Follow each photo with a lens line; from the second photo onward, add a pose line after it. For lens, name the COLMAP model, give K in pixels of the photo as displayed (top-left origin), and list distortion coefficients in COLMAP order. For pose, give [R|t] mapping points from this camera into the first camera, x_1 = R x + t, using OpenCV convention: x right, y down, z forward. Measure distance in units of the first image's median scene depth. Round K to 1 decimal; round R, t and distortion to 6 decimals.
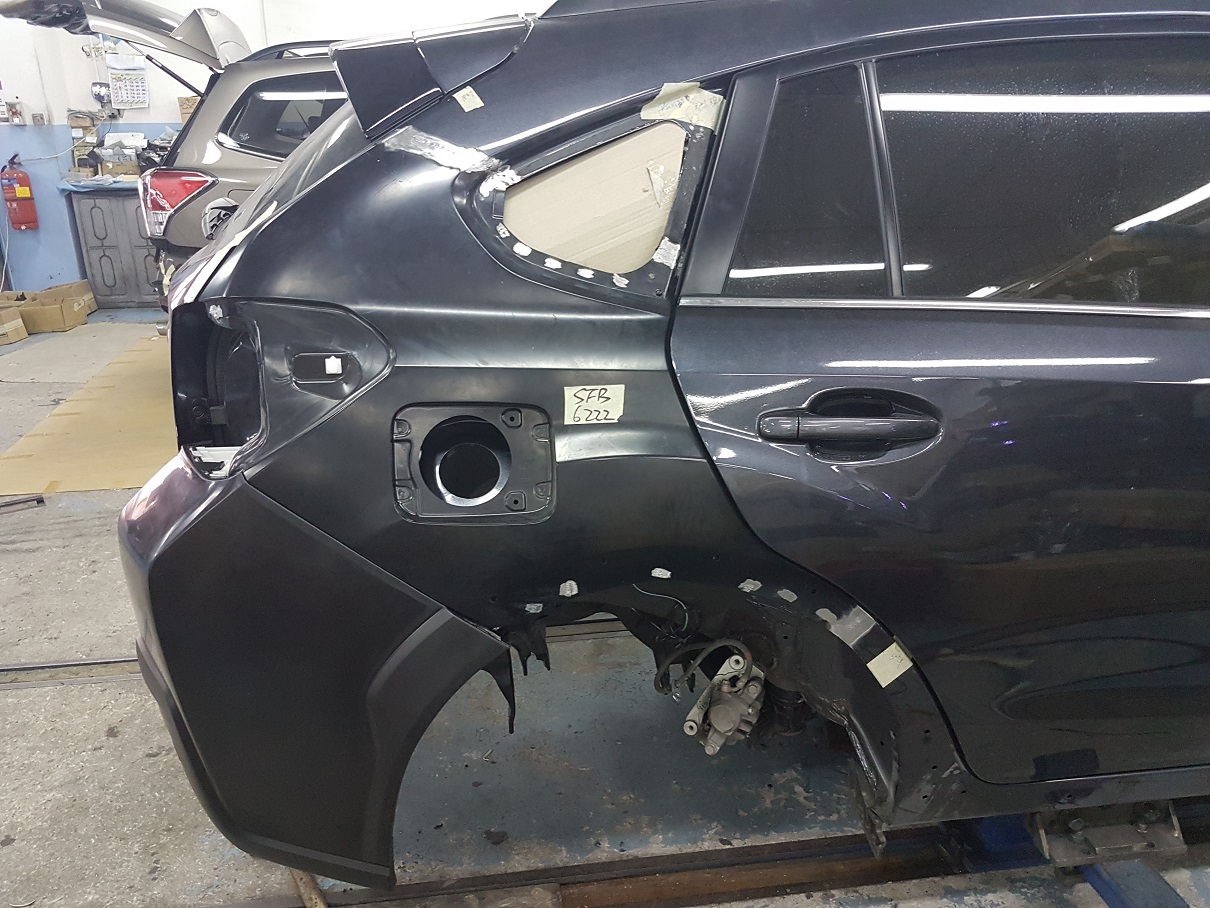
lens RADIAL K [[947.0, 0, 605.5], [0, 947.0, 484.3], [0, 0, 1]] dist [0.184933, -0.334843]
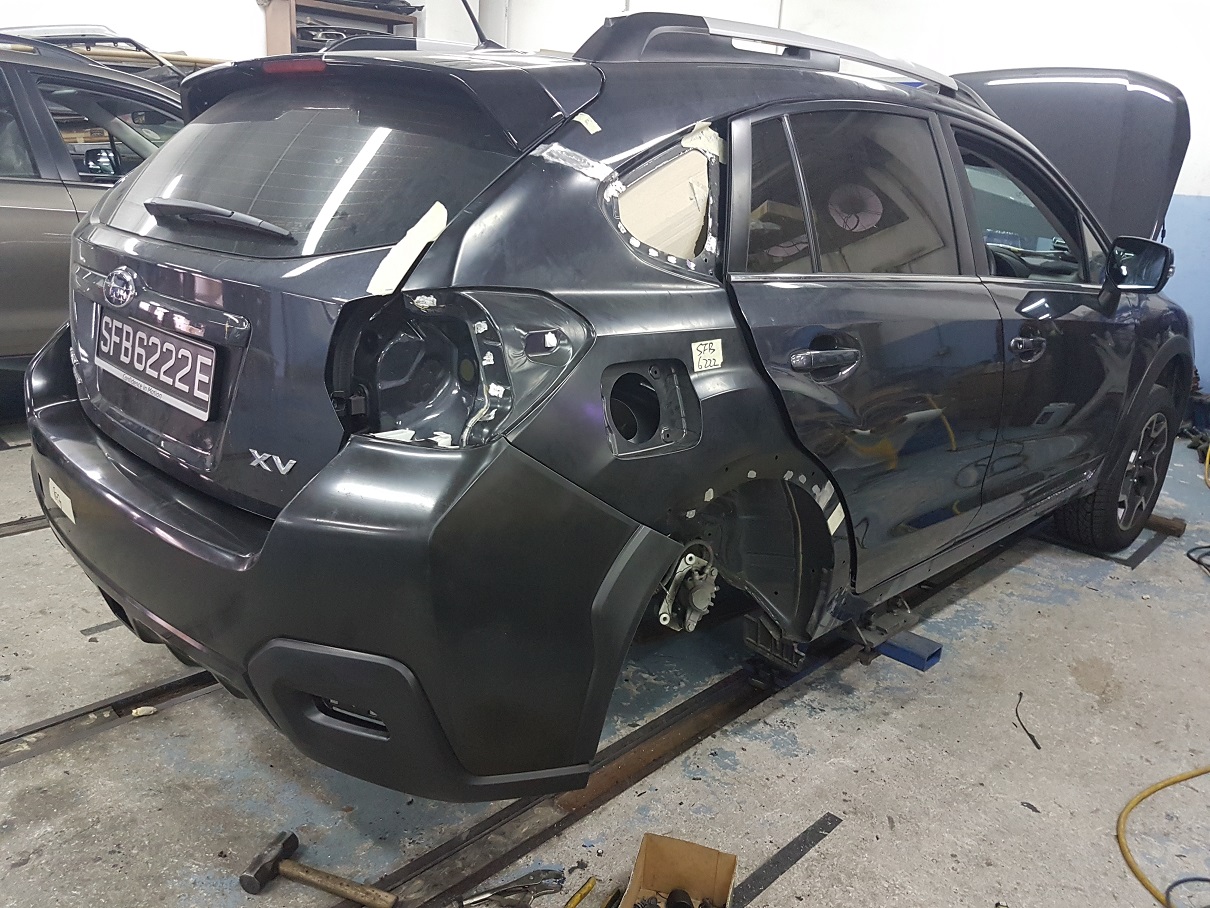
lens RADIAL K [[925.3, 0, 605.0], [0, 925.3, 454.0], [0, 0, 1]] dist [0.166387, 0.000135]
pose [[0.797698, -0.139659, 0.586663, -0.893415], [0.165125, 0.986219, 0.010252, 0.015959], [-0.580010, 0.088694, 0.809766, 0.031278]]
